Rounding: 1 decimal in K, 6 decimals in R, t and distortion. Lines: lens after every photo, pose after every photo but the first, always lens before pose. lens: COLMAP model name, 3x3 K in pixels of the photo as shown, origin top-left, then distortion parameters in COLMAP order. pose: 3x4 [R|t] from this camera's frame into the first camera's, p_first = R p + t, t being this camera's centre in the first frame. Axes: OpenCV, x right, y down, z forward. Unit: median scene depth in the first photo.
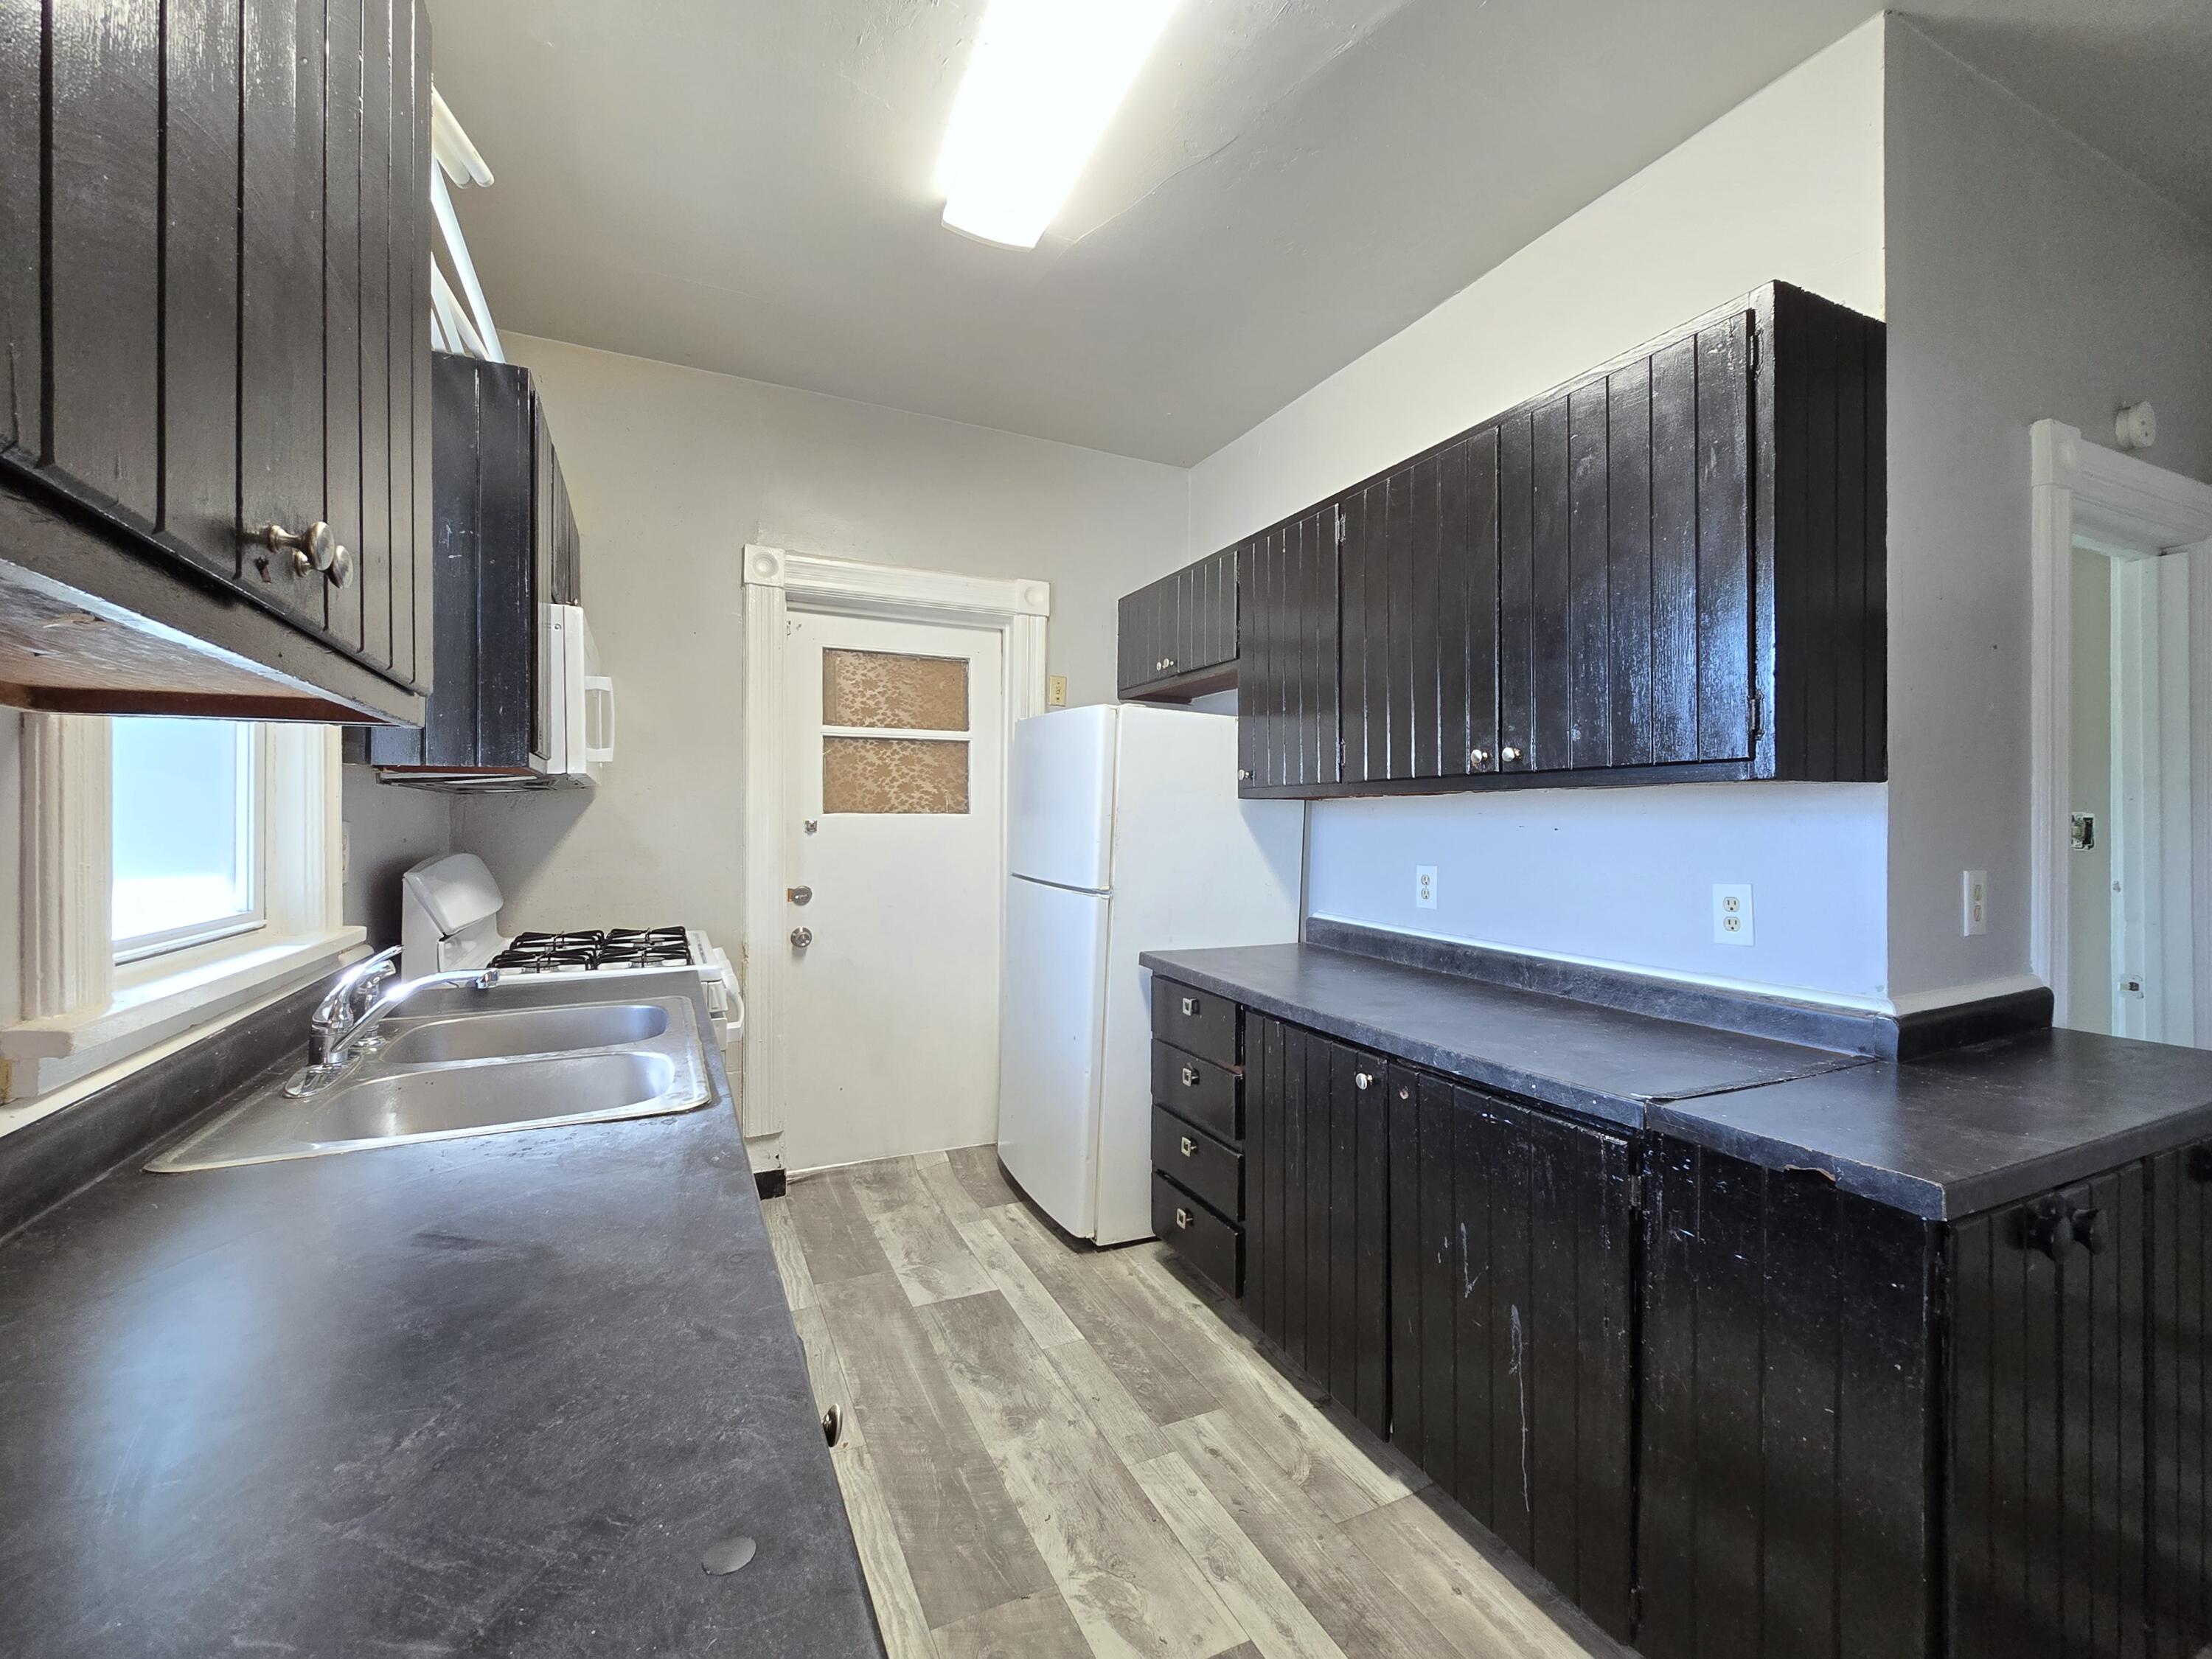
lens RADIAL K [[917.1, 0, 1139.5], [0, 917.1, 829.5], [0, 0, 1]] dist [-0.002196, 0.000314]
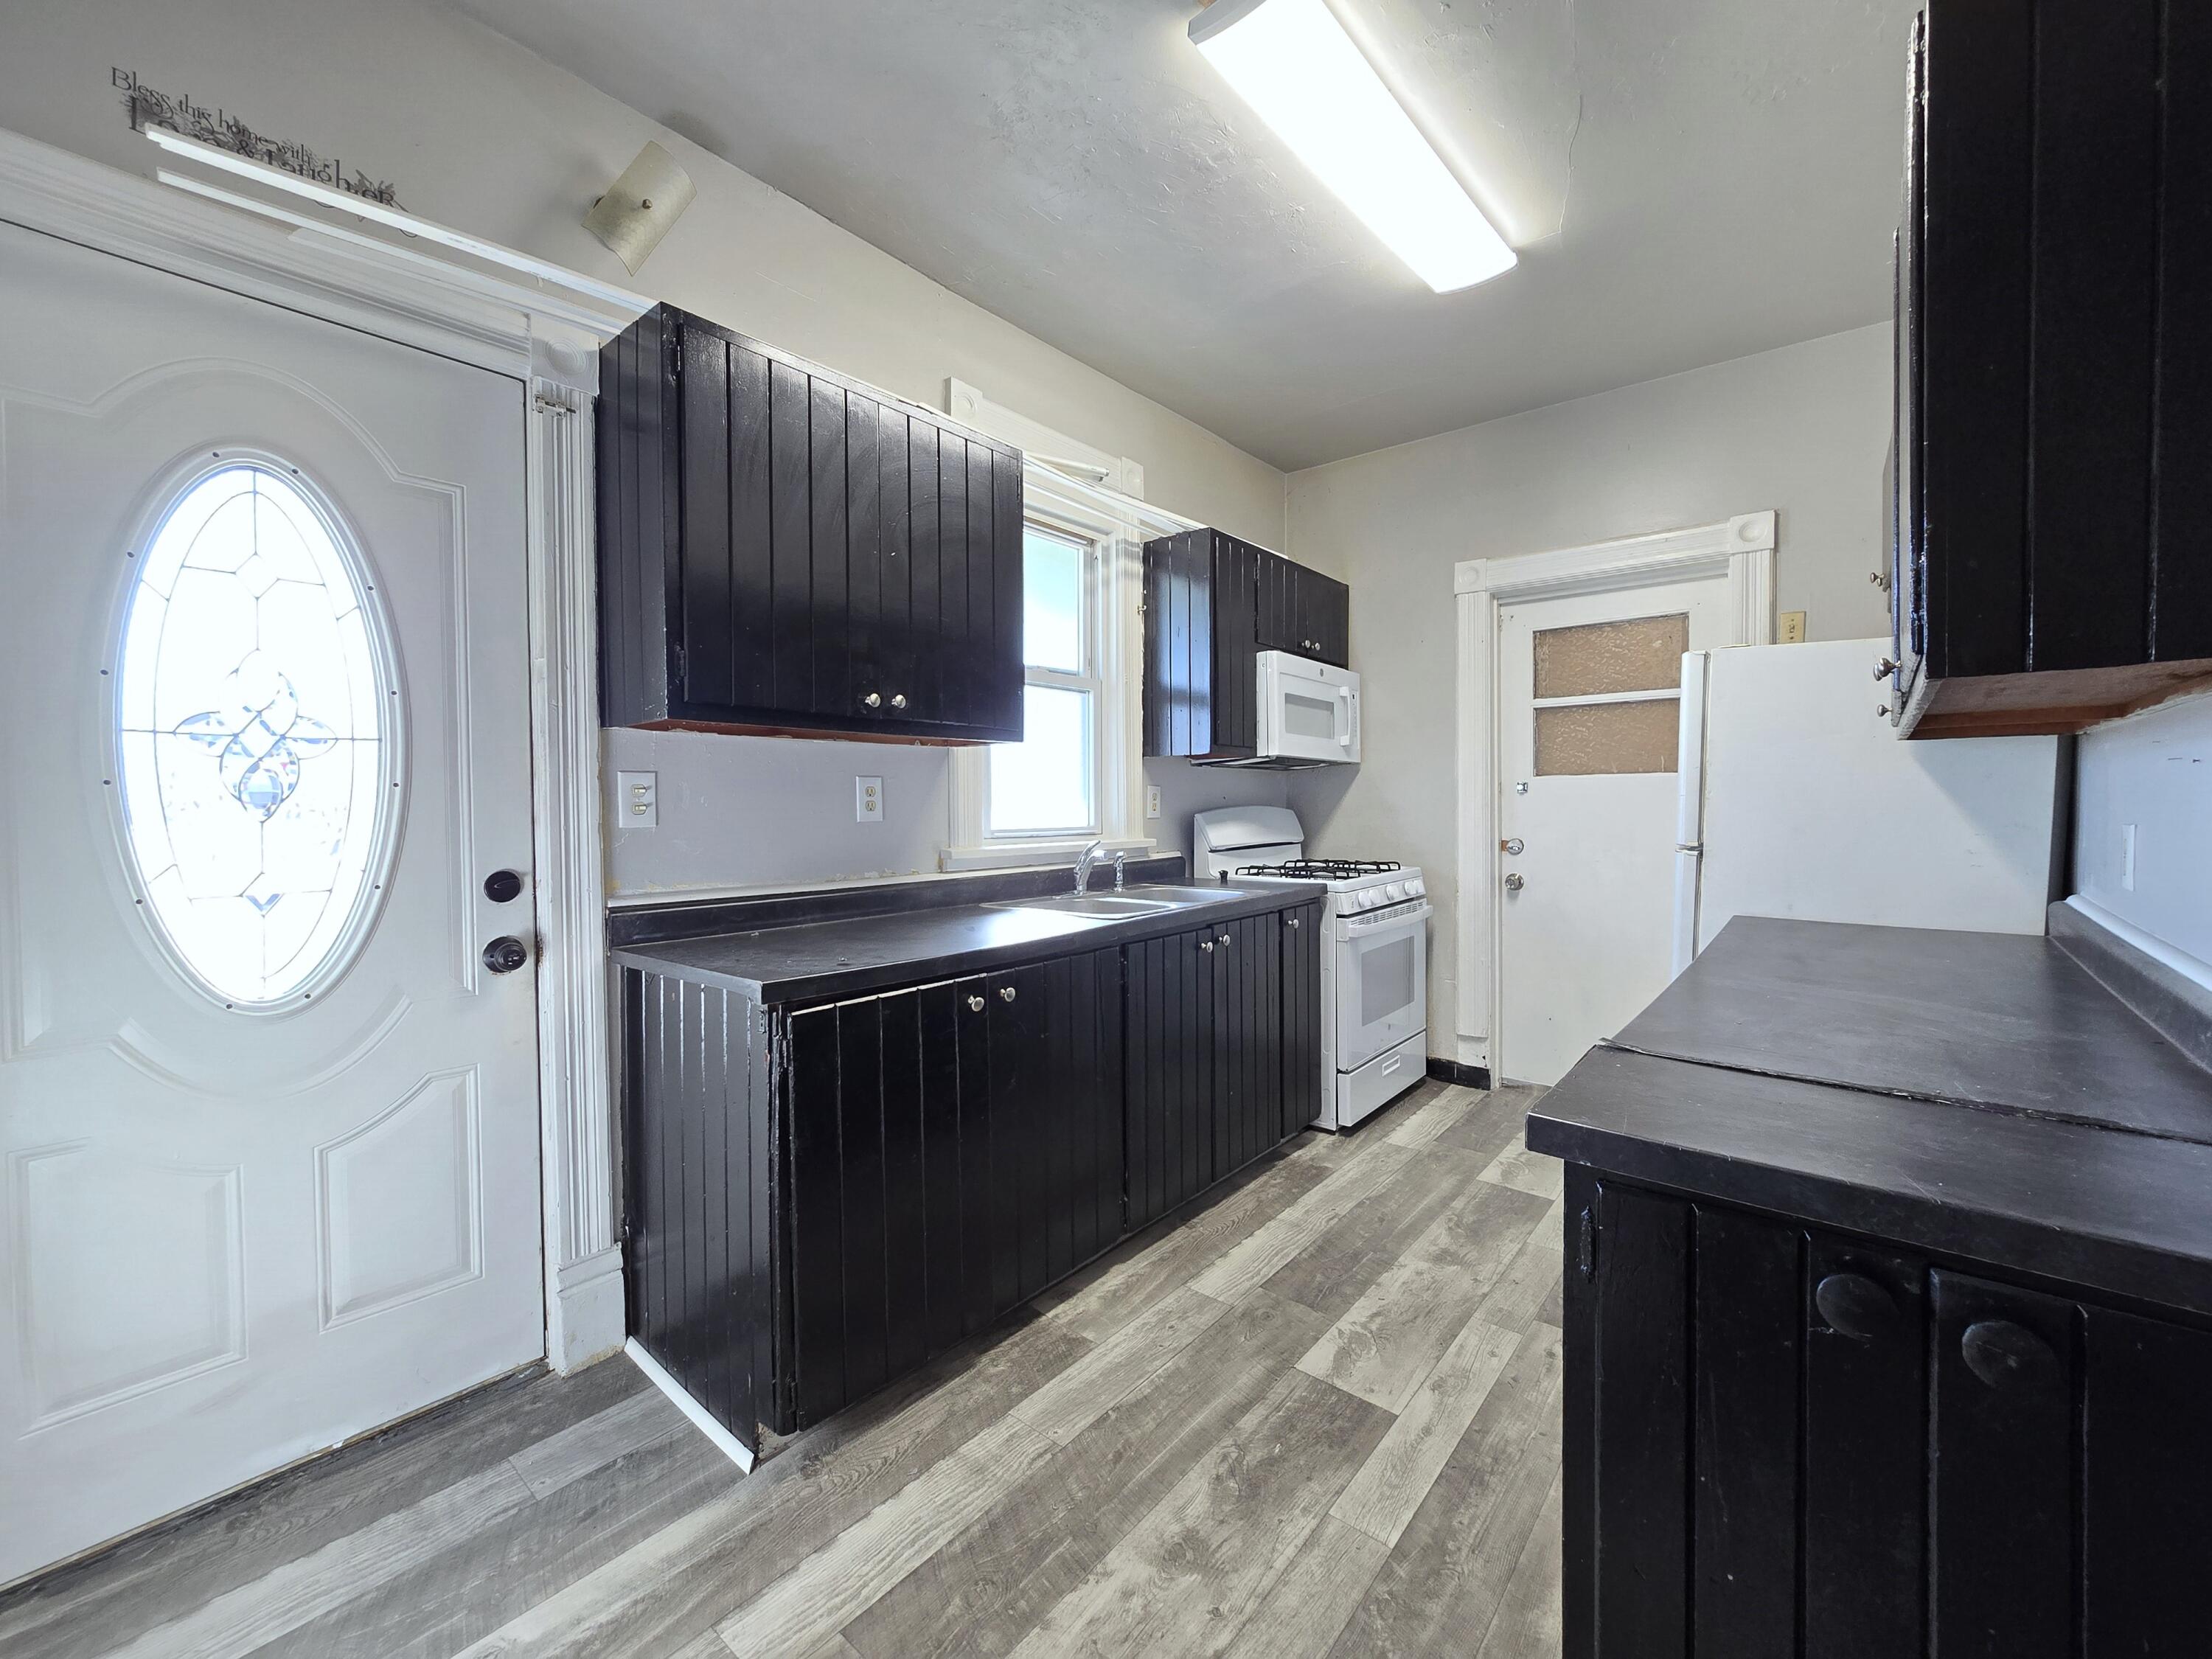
lens RADIAL K [[917.1, 0, 1157.1], [0, 917.1, 830.4], [0, 0, 1]] dist [-0.002196, 0.000314]
pose [[0.436781, 0.021041, -0.899322, 0.665321], [0.004441, 0.999664, 0.025545, 0.026144], [0.899557, -0.015151, 0.436541, 0.096857]]
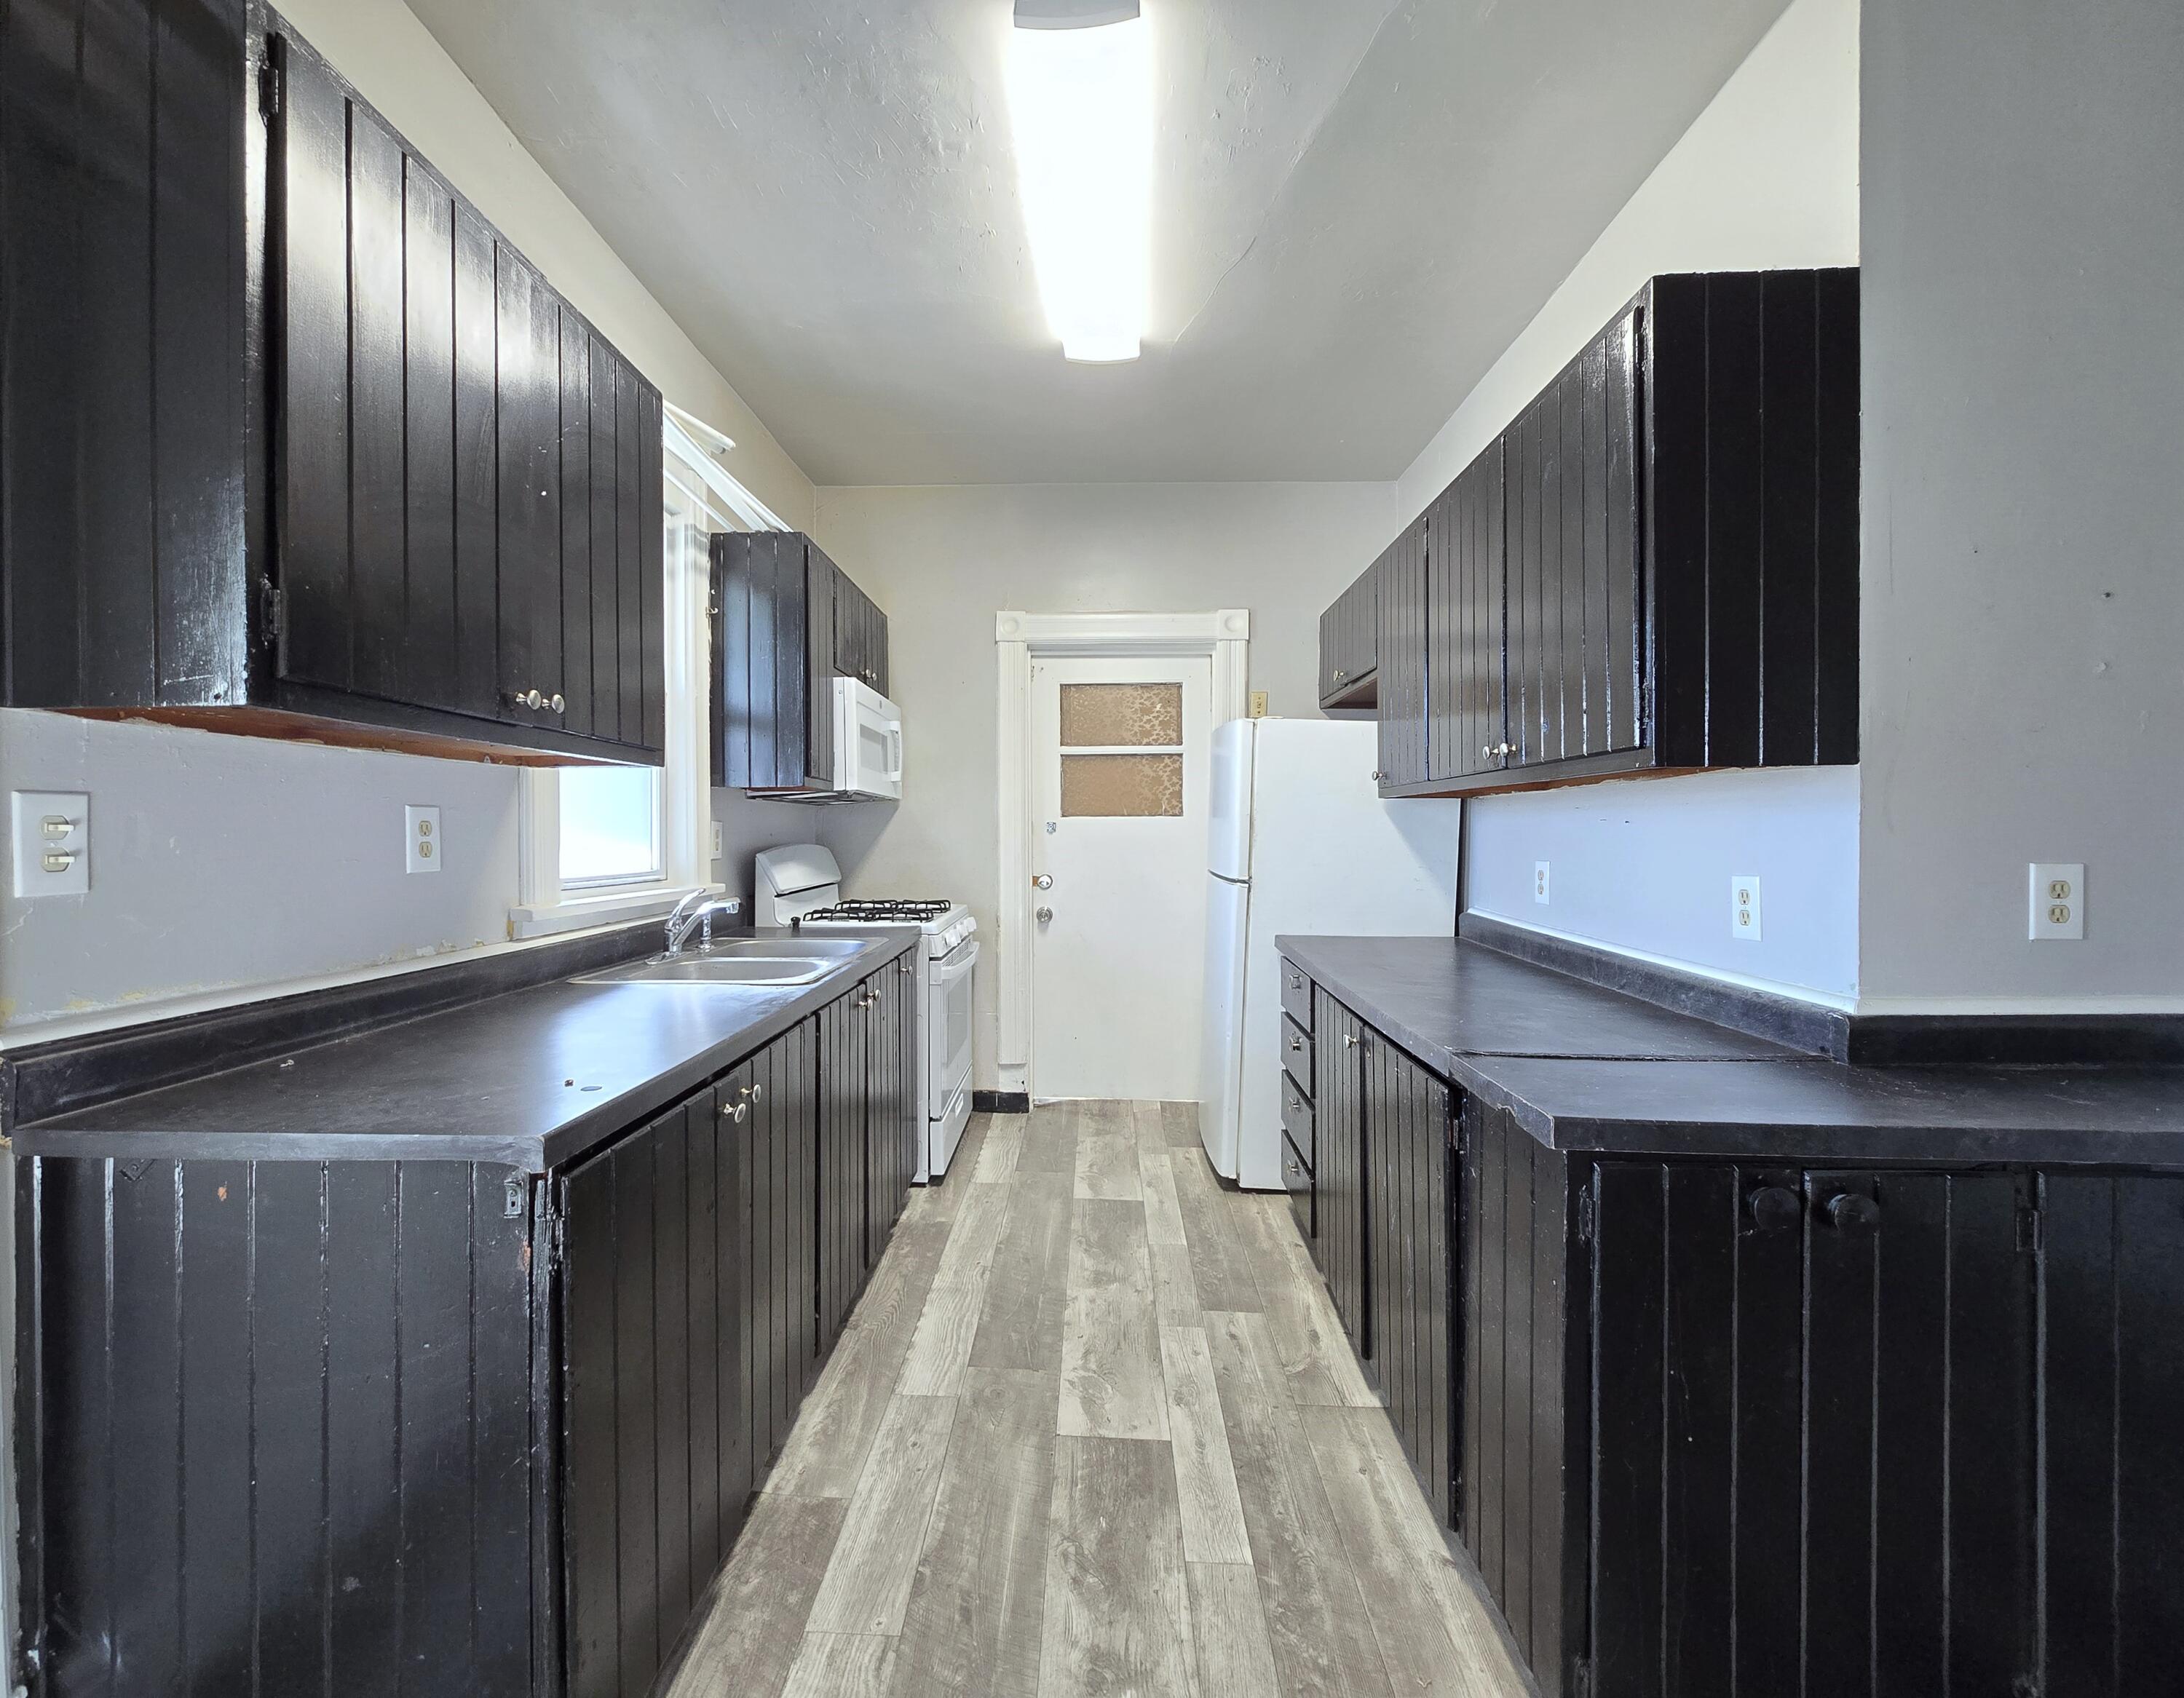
lens RADIAL K [[912.5, 0, 1098.9], [0, 912.5, 848.3], [0, 0, 1]] dist [0.000268, -0.001085]
pose [[0.887703, 0.005194, -0.460387, 0.379185], [0.000242, 0.999931, 0.011748, 0.014991], [0.460417, -0.010540, 0.887640, -0.117783]]
